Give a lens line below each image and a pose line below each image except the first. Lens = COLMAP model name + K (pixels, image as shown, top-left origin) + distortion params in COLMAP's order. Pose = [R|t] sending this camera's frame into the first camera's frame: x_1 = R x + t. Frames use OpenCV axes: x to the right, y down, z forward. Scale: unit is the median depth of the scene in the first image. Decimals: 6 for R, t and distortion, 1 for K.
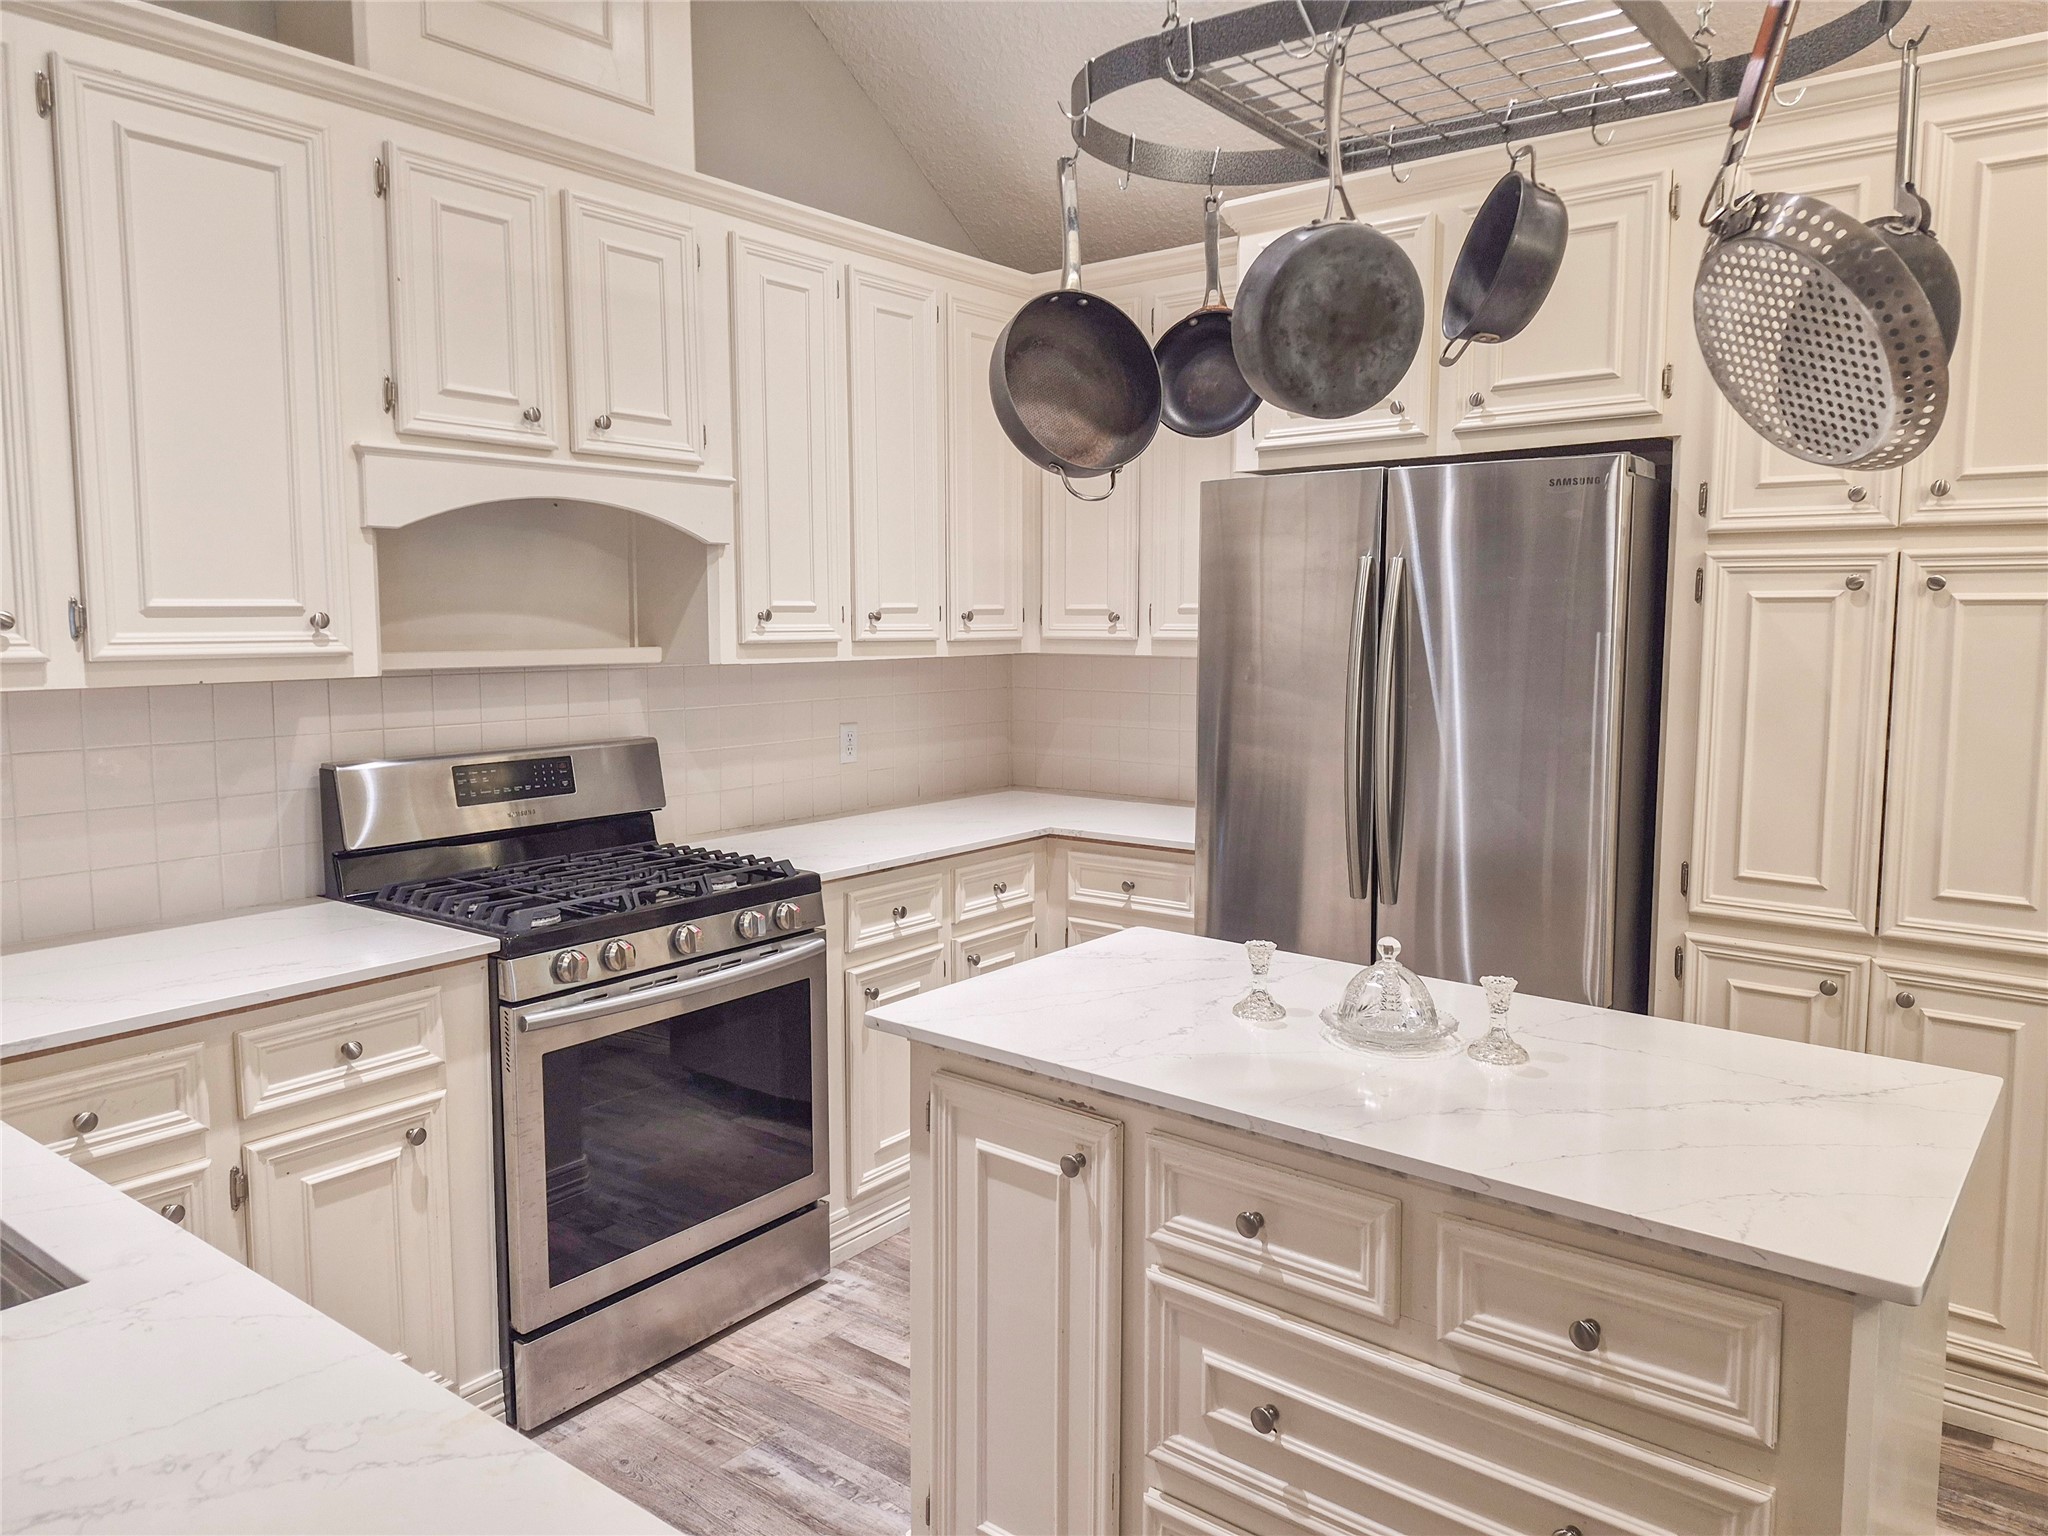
lens RADIAL K [[1412.0, 0, 1030.2], [0, 1412.0, 739.4], [0, 0, 1]] dist [0.079658, -0.082319]
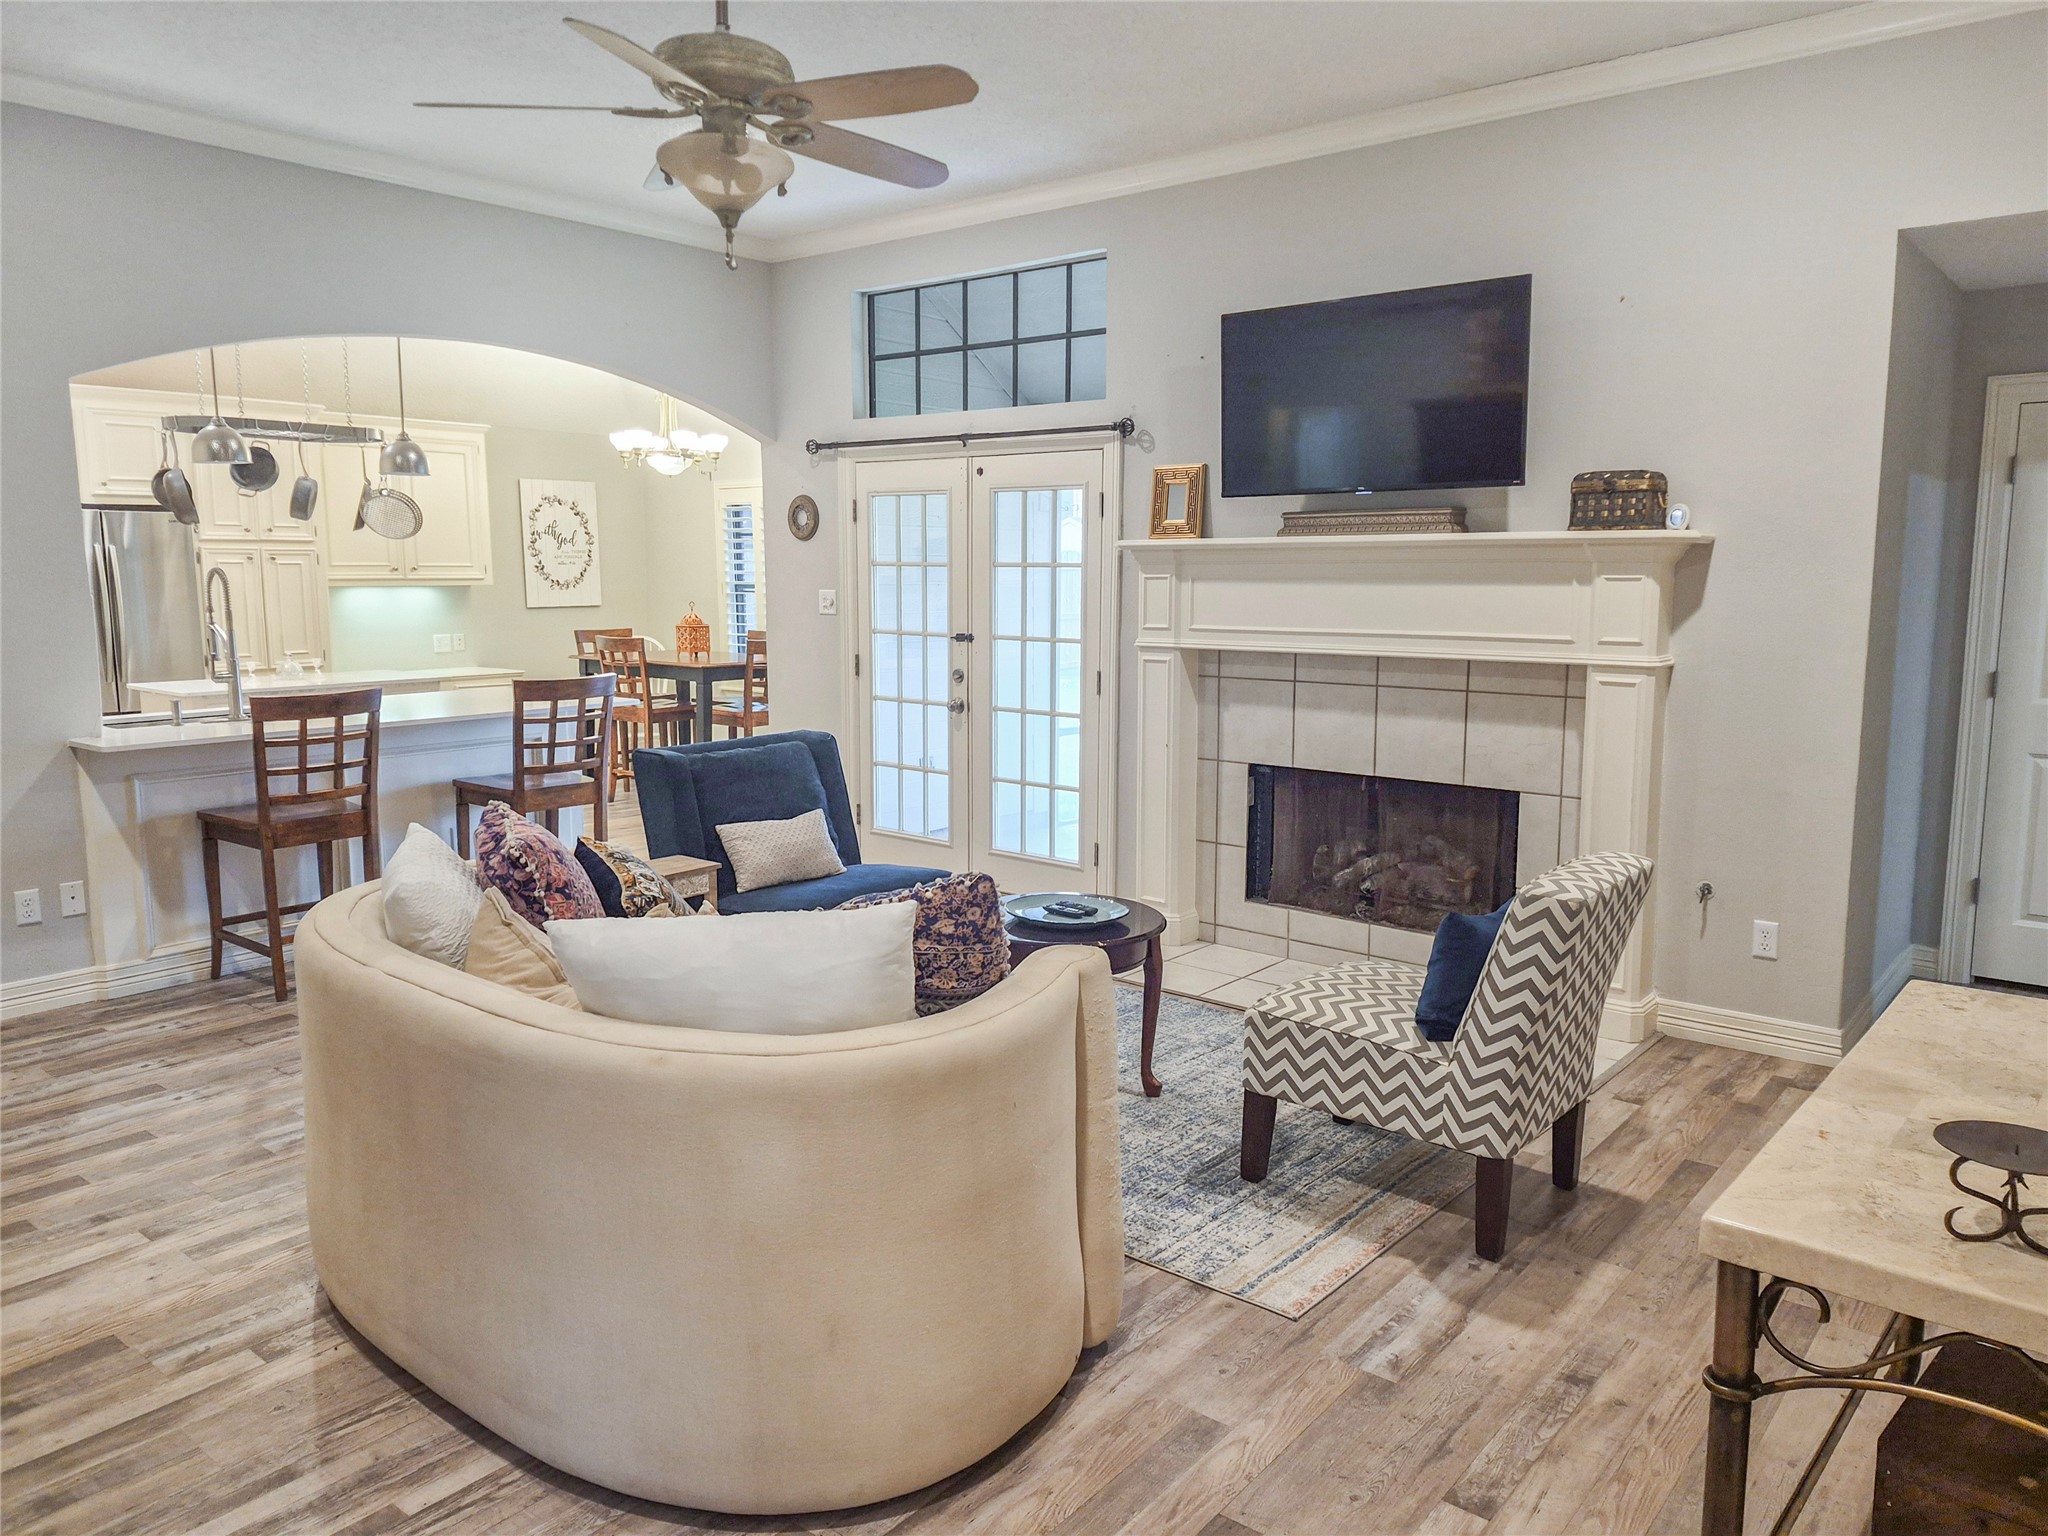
lens RADIAL K [[1412.0, 0, 1033.0], [0, 1412.0, 764.4], [0, 0, 1]] dist [0.079658, -0.082319]
pose [[0.024693, -0.140177, 0.989818, -2.595296], [0.094365, 0.986026, 0.137286, 0.069262], [-0.995231, 0.090015, 0.037576, -0.801233]]
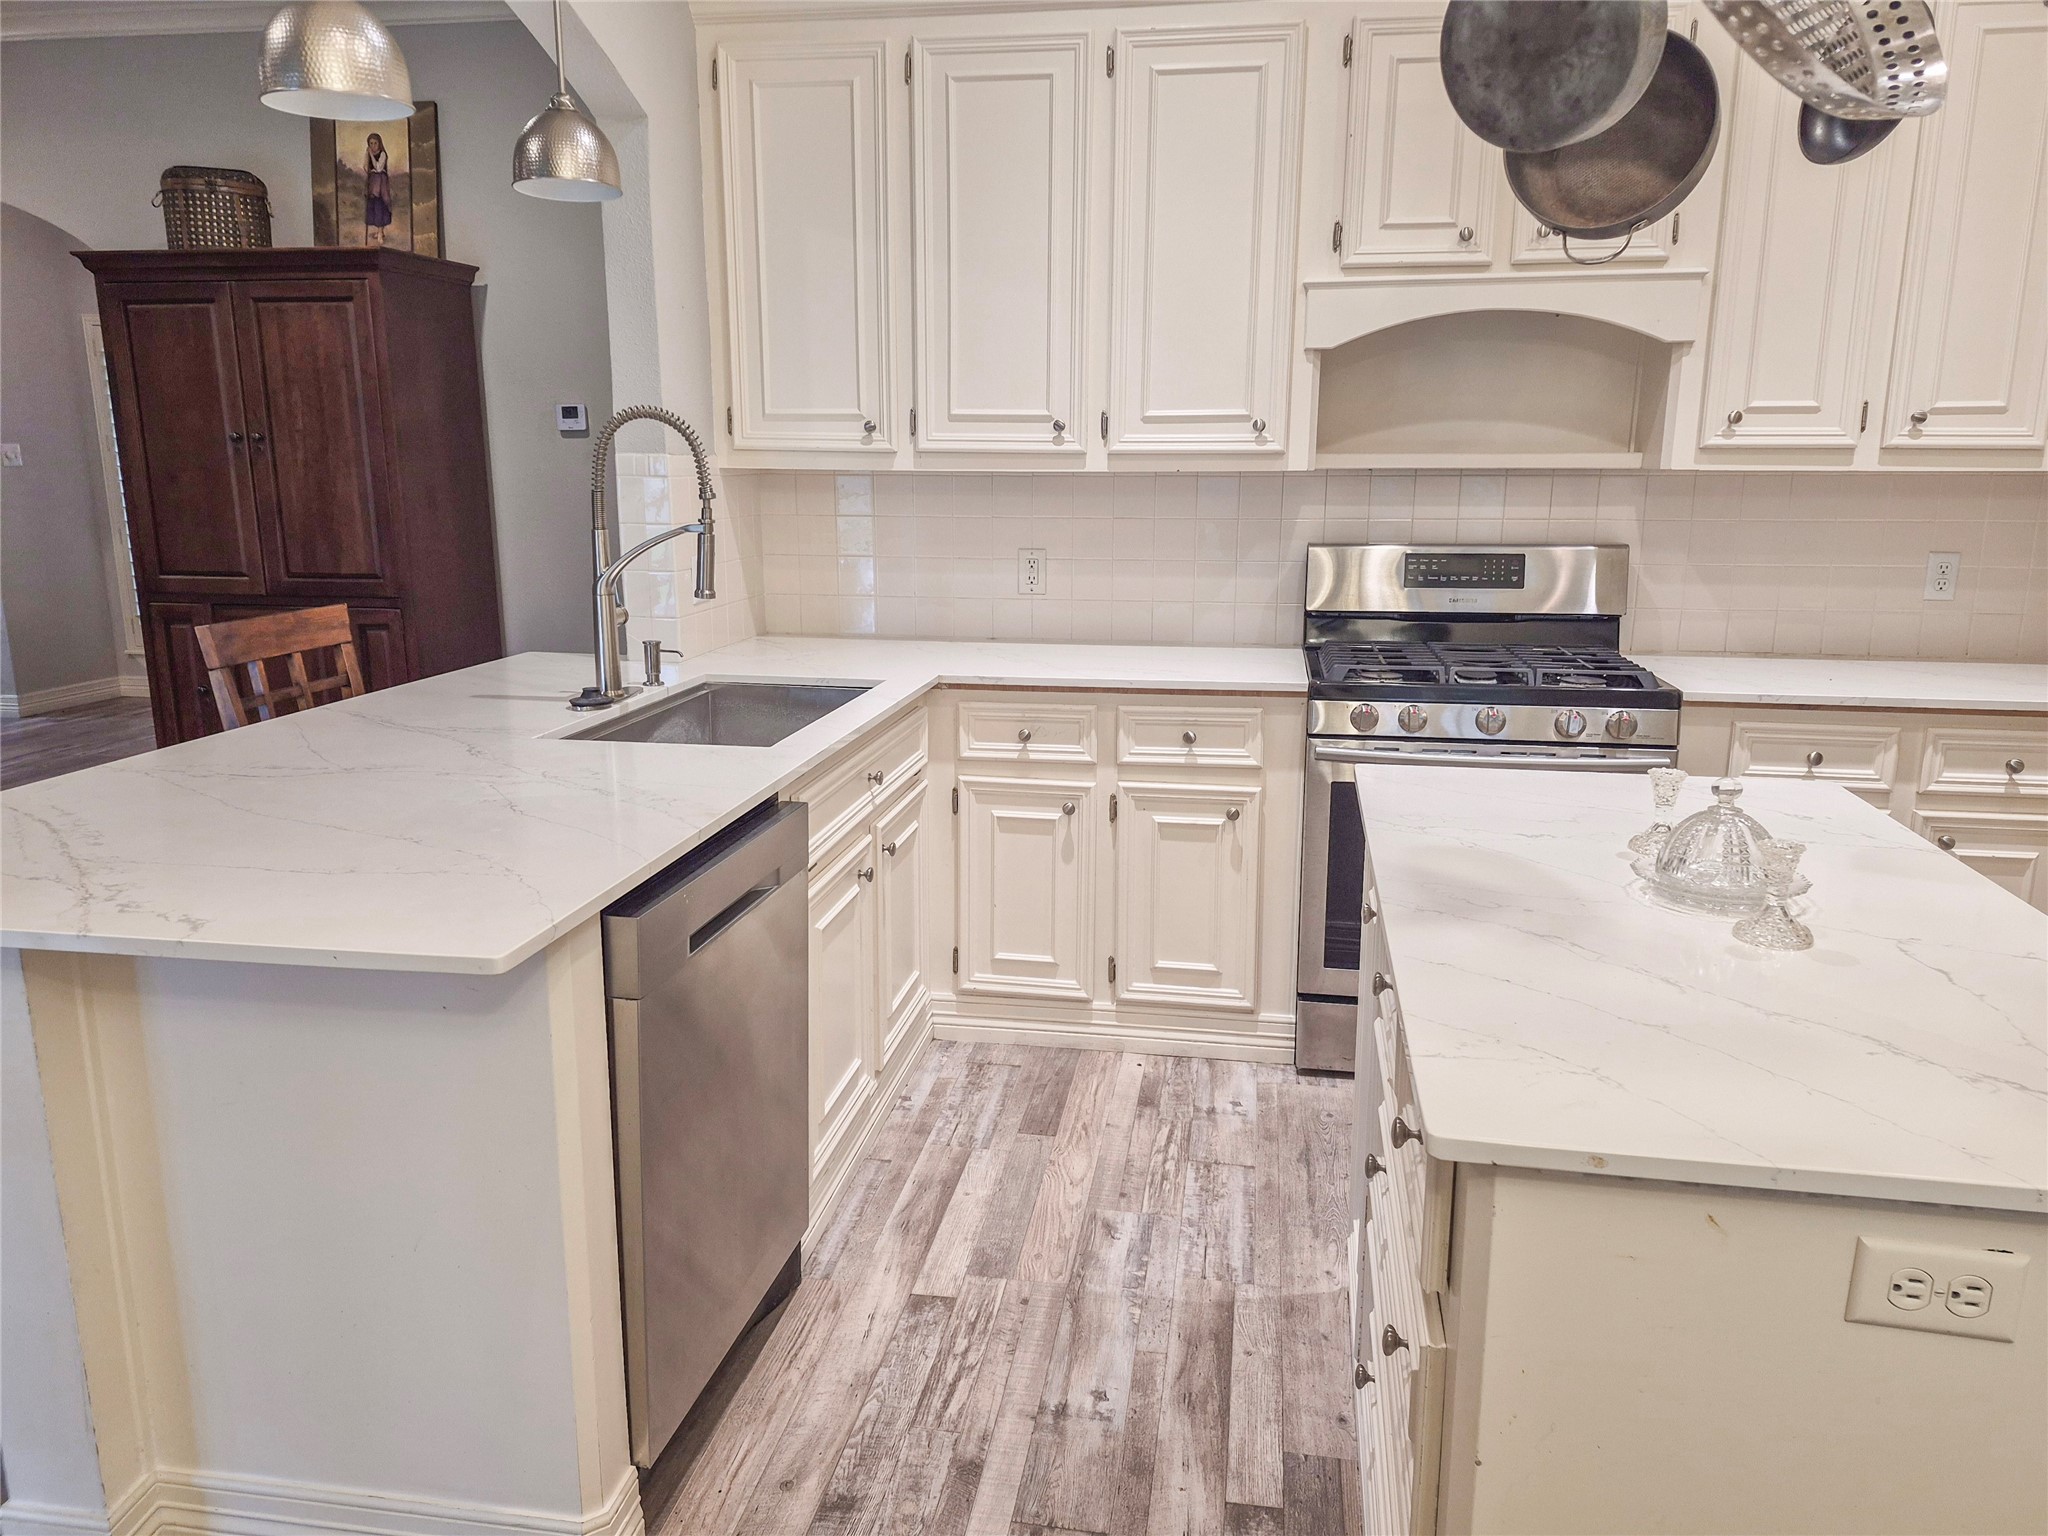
lens RADIAL K [[1412.0, 0, 1028.6], [0, 1412.0, 748.2], [0, 0, 1]] dist [0.079658, -0.082319]
pose [[0.474266, 0.181239, -0.861524, 0.570868], [-0.082483, 0.983424, 0.161477, 0.015521], [0.876509, -0.005522, 0.481353, 0.178138]]
